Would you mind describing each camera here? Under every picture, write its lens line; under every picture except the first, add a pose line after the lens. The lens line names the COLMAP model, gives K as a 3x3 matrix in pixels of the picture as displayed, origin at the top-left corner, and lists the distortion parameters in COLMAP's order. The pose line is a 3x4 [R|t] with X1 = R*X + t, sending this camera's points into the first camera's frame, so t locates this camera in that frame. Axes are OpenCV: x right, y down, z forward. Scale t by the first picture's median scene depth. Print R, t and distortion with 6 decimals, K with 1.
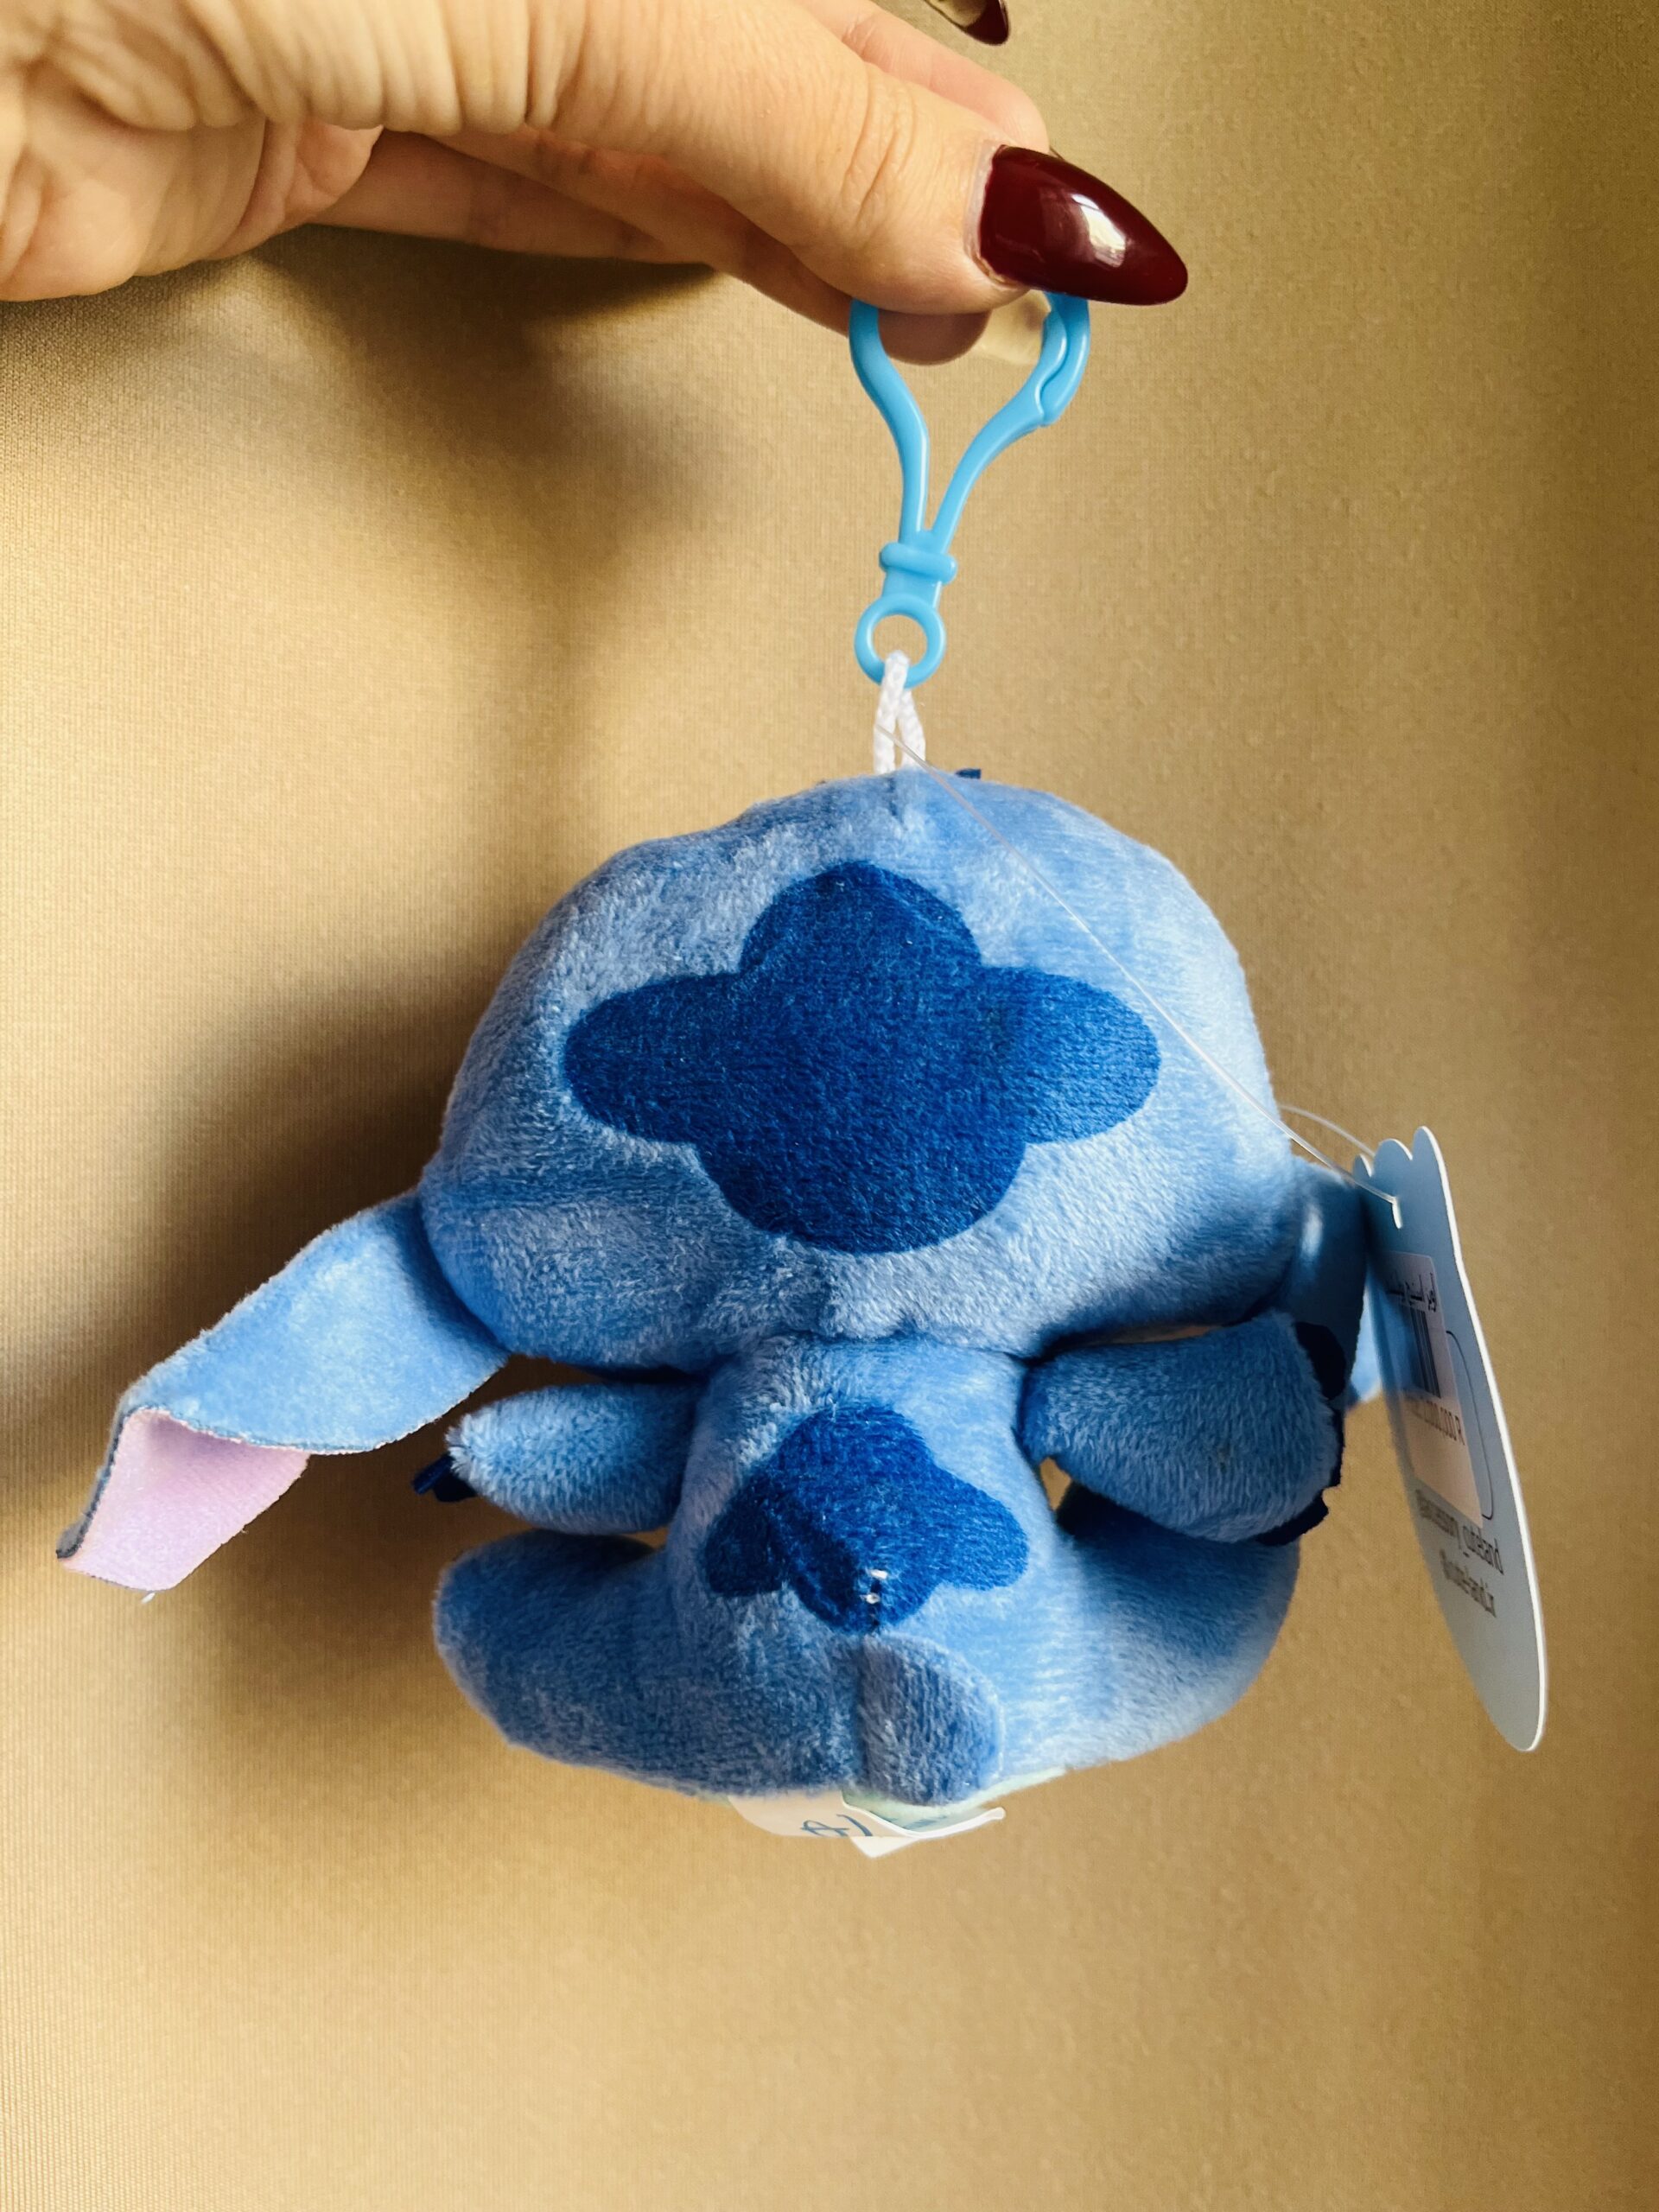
lens RADIAL K [[1681.4, 0, 812.8], [0, 1681.4, 1108.1], [0, 0, 1]] dist [0.027583, -0.009417]
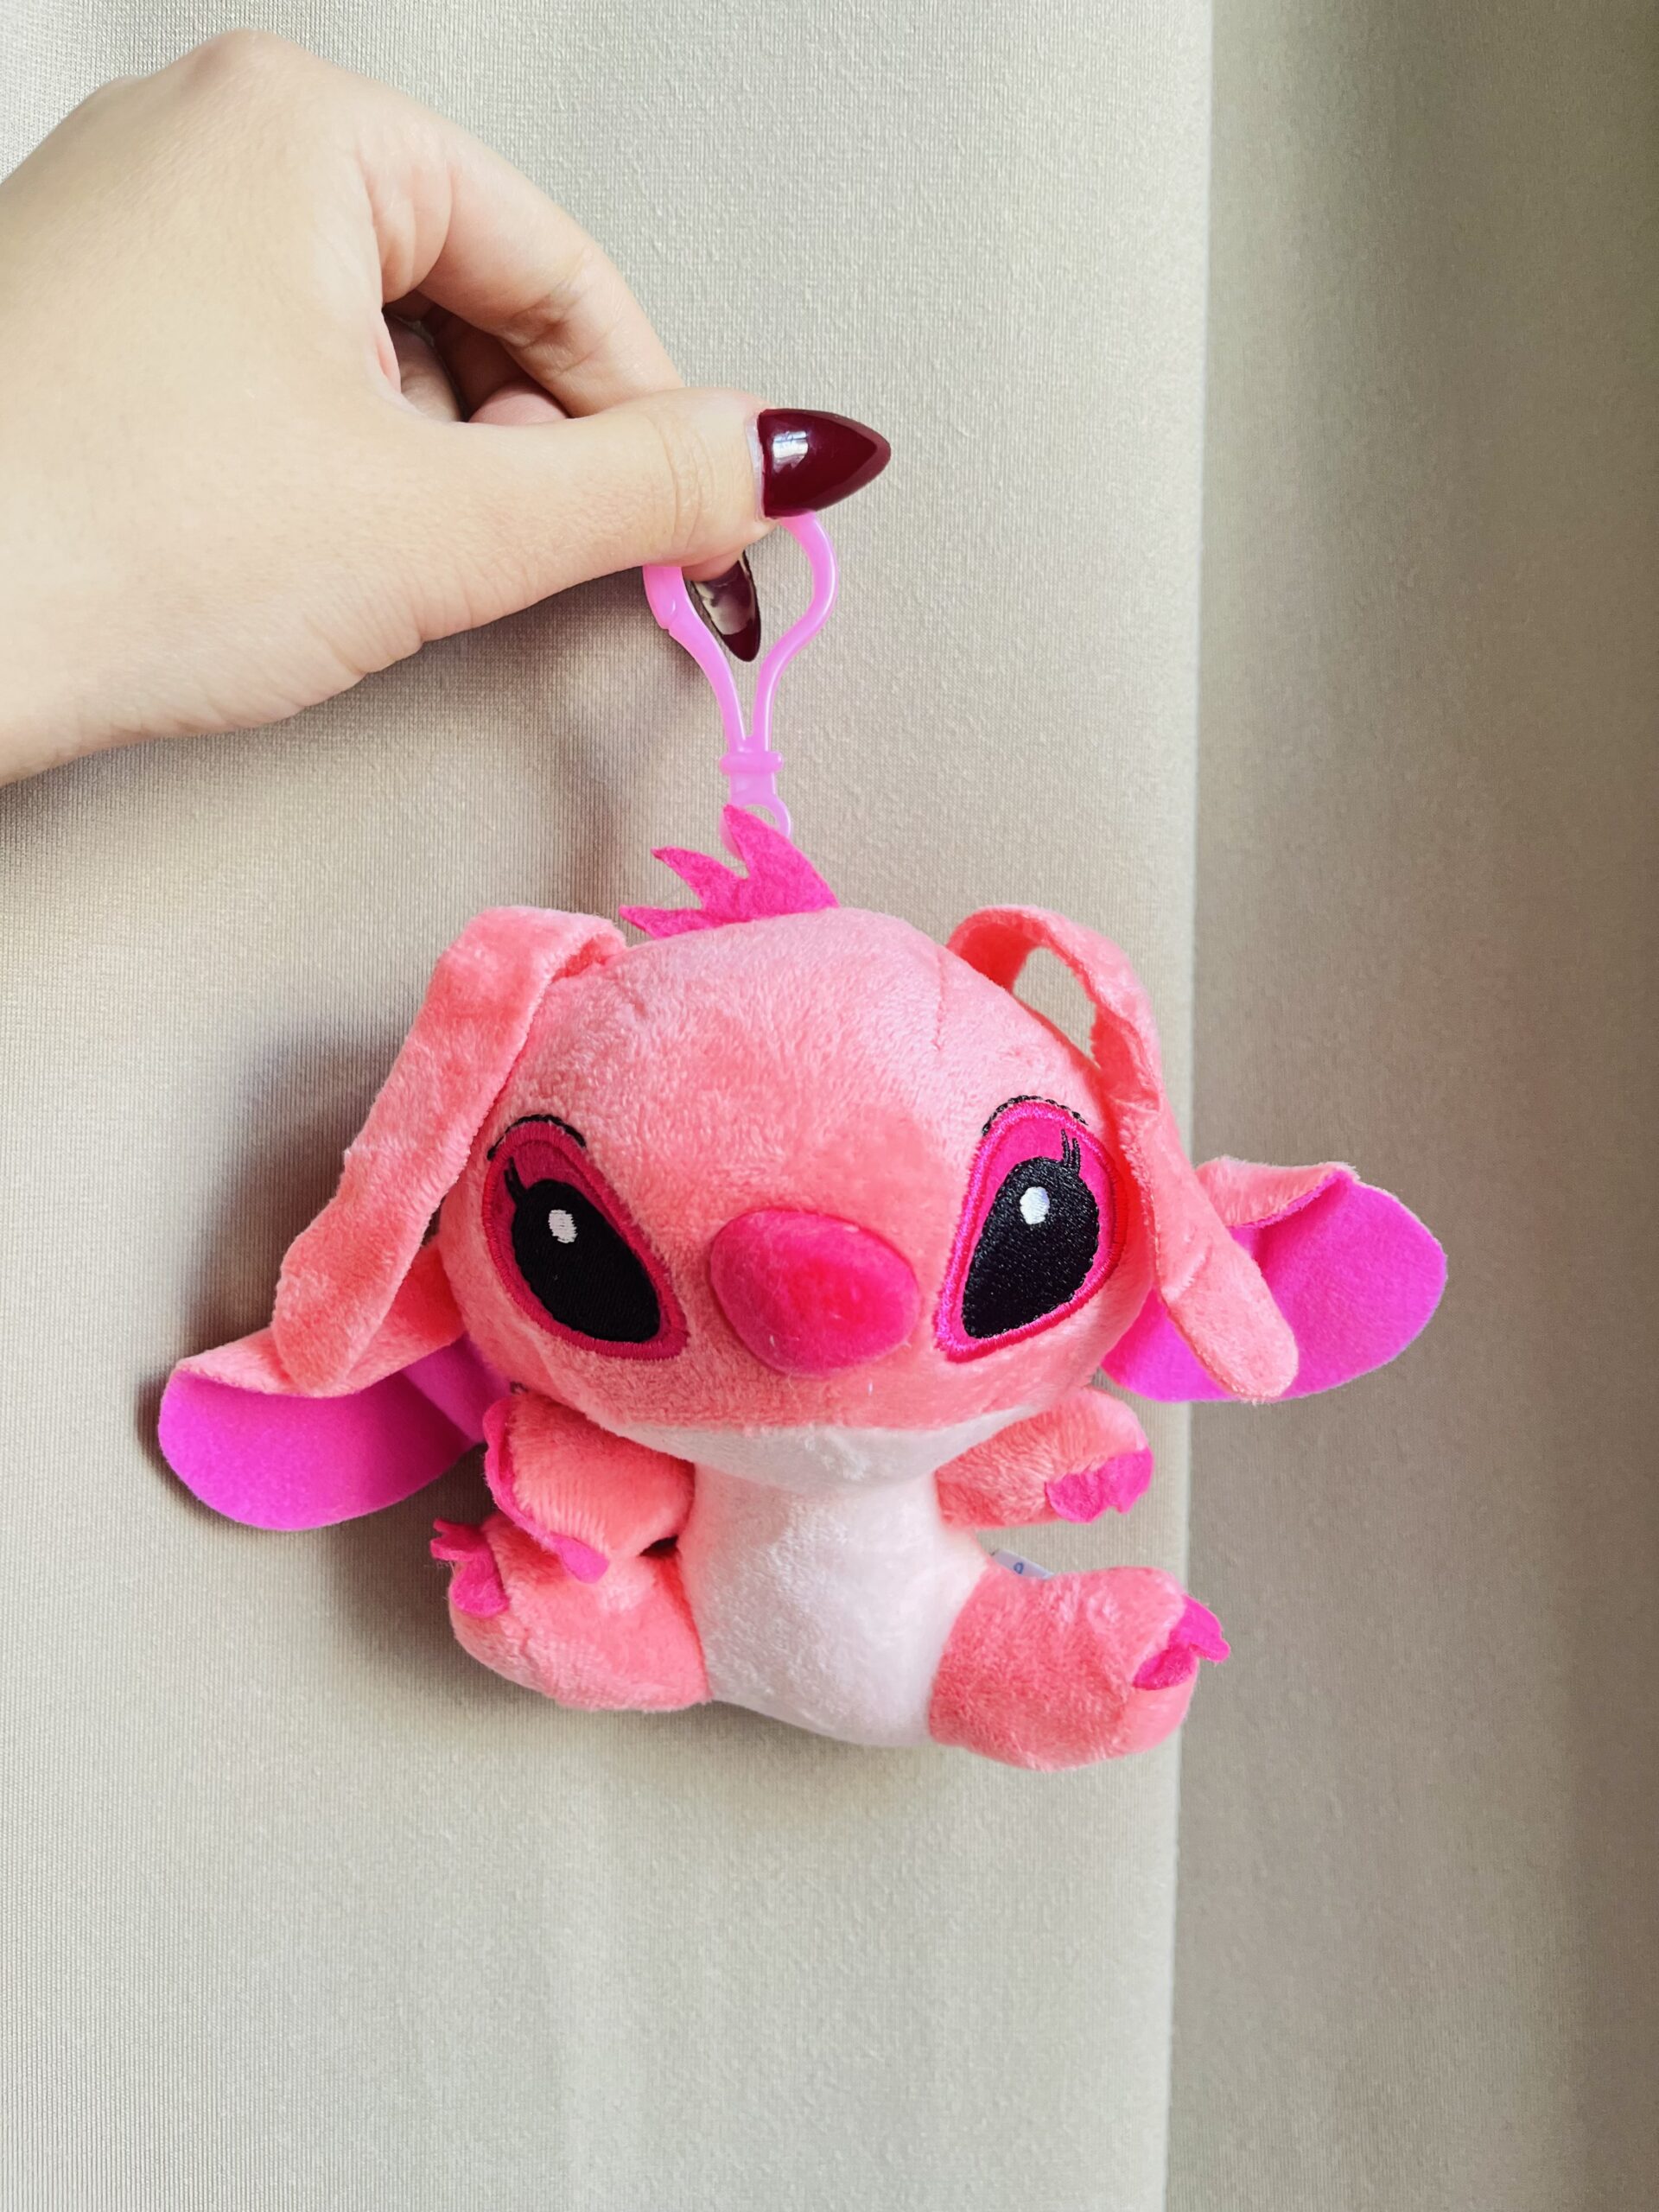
lens RADIAL K [[1681.4, 0, 841.4], [0, 1681.4, 1086.5], [0, 0, 1]] dist [0.027583, -0.009417]
pose [[0.992565, -0.073136, -0.097293, -0.063670], [0.074315, 0.997198, 0.008549, -0.025440], [0.096396, -0.015716, 0.995219, -0.334833]]
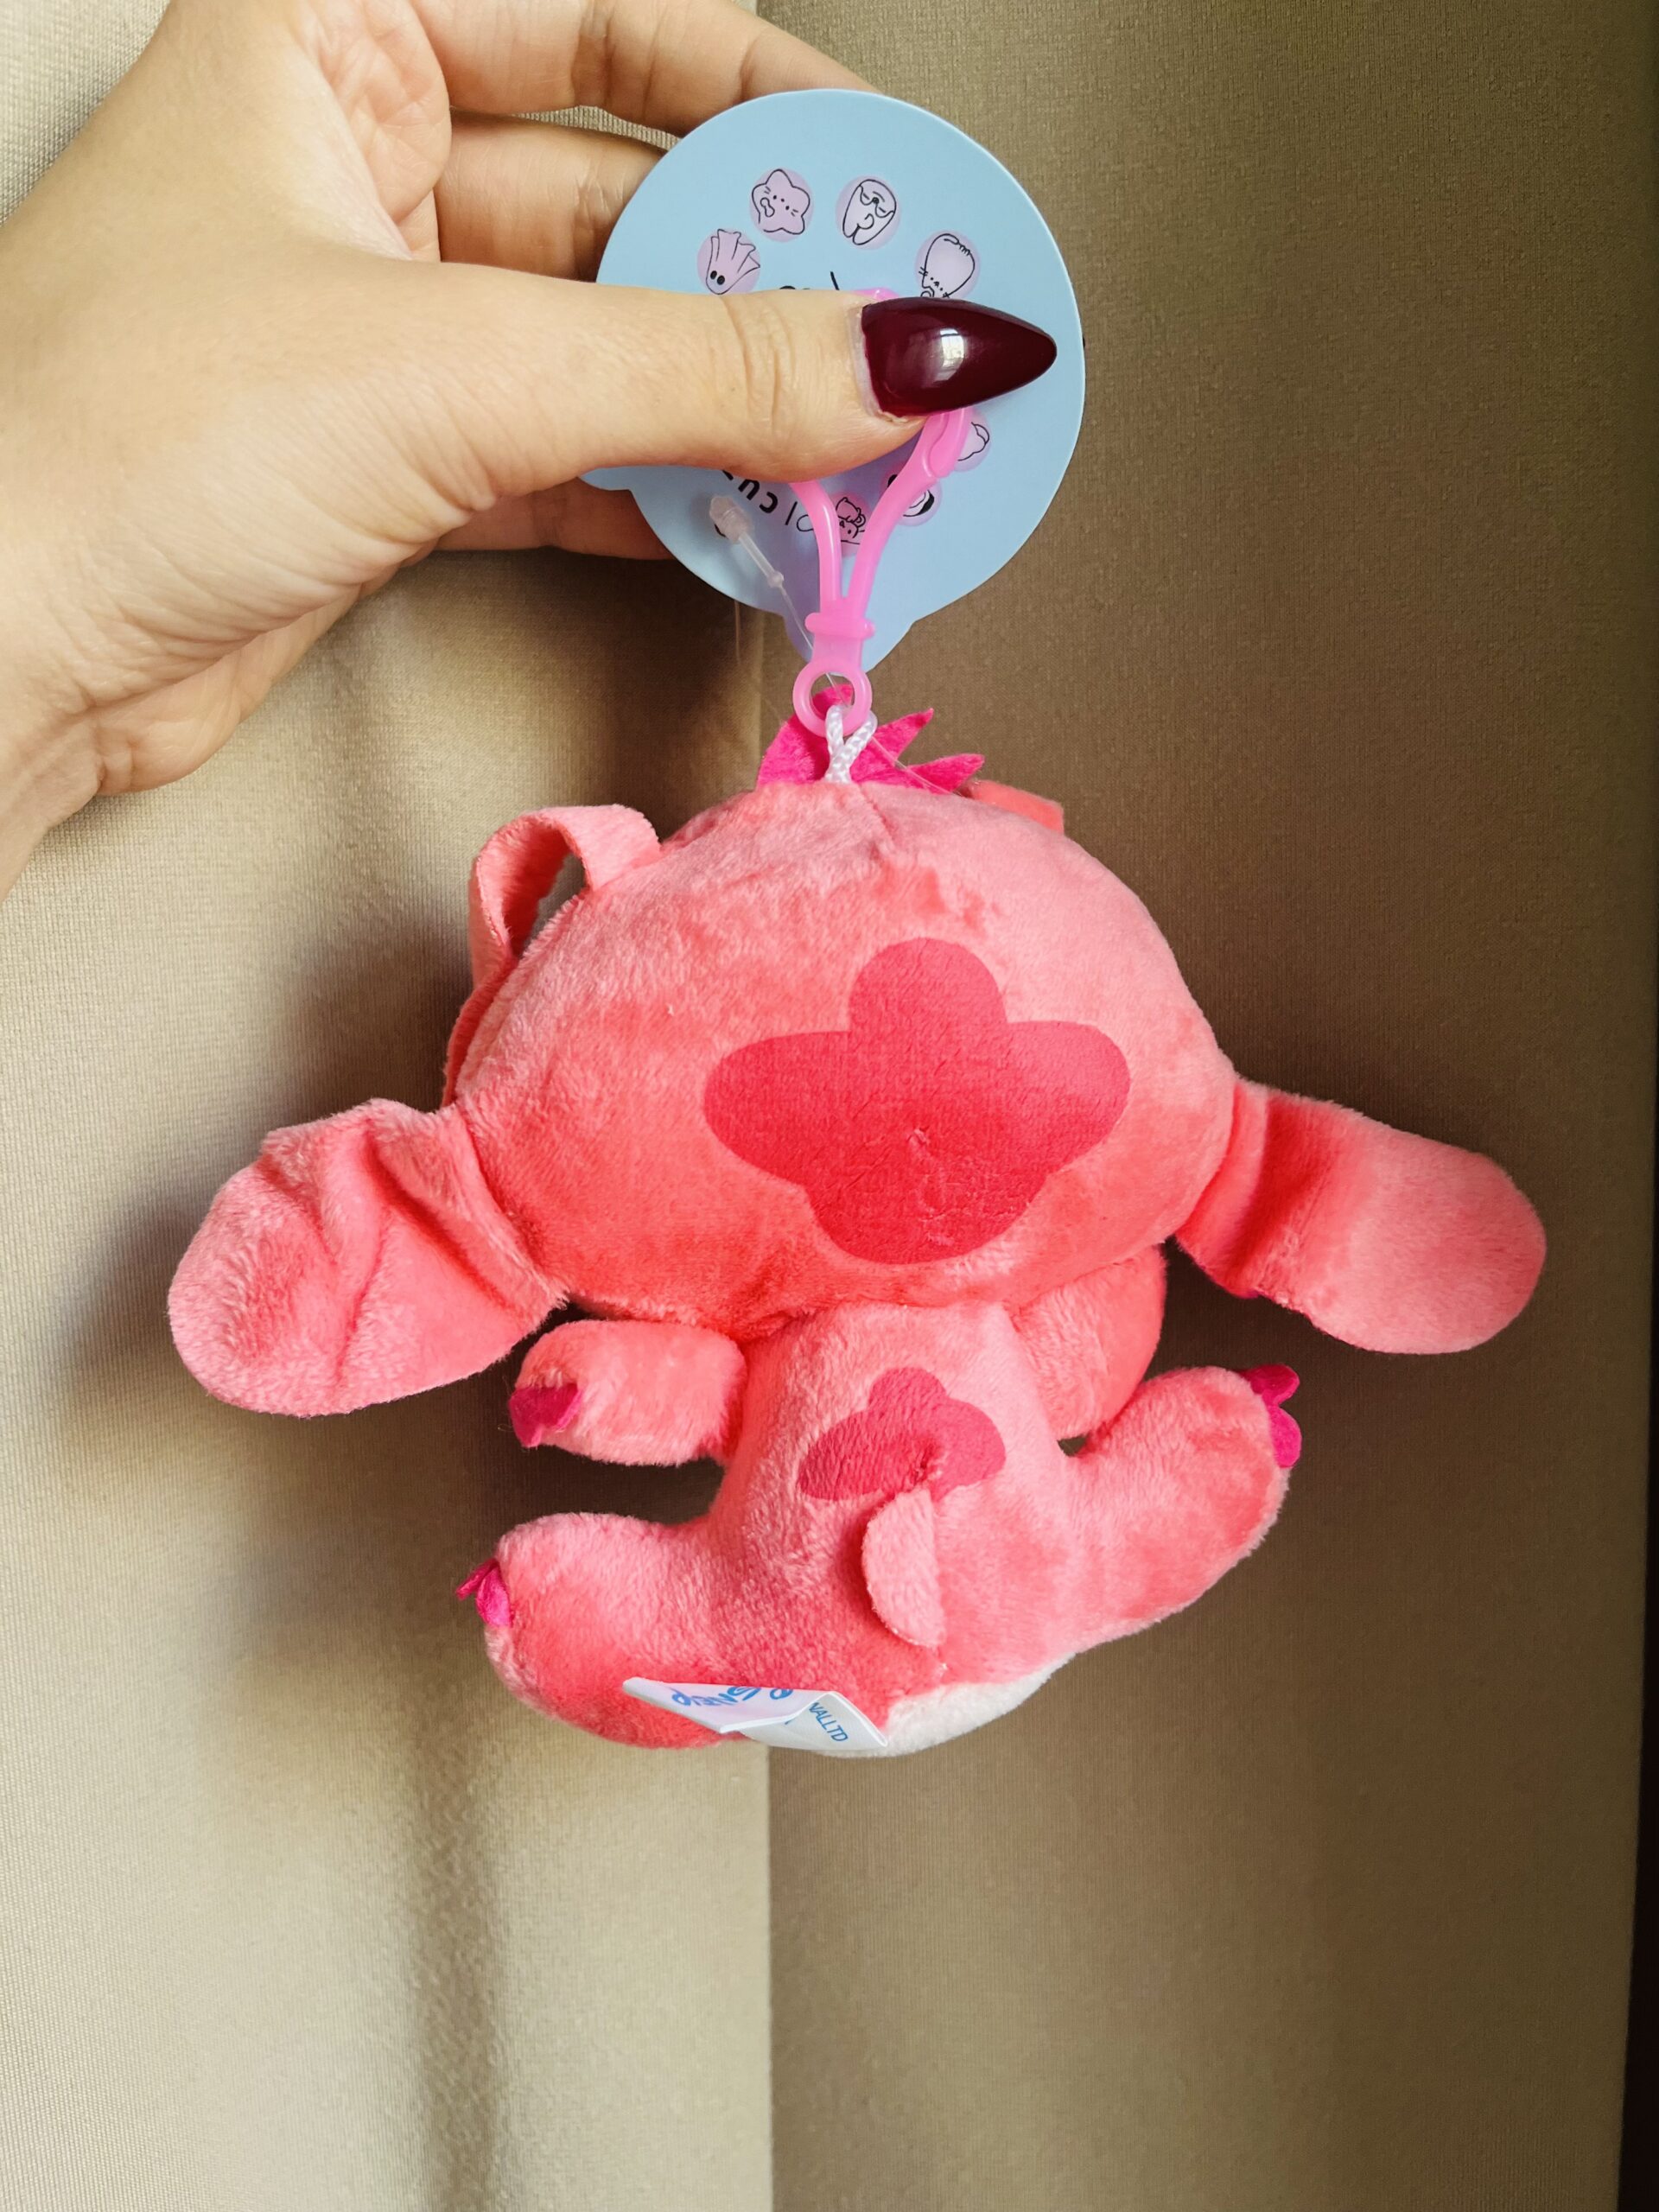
lens RADIAL K [[1681.4, 0, 840.9], [0, 1681.4, 1112.1], [0, 0, 1]] dist [0.027583, -0.009417]
pose [[0.998443, -0.047125, 0.029850, -0.015627], [0.044260, 0.994930, 0.090303, -0.022674], [-0.033954, -0.088841, 0.995467, -0.079723]]
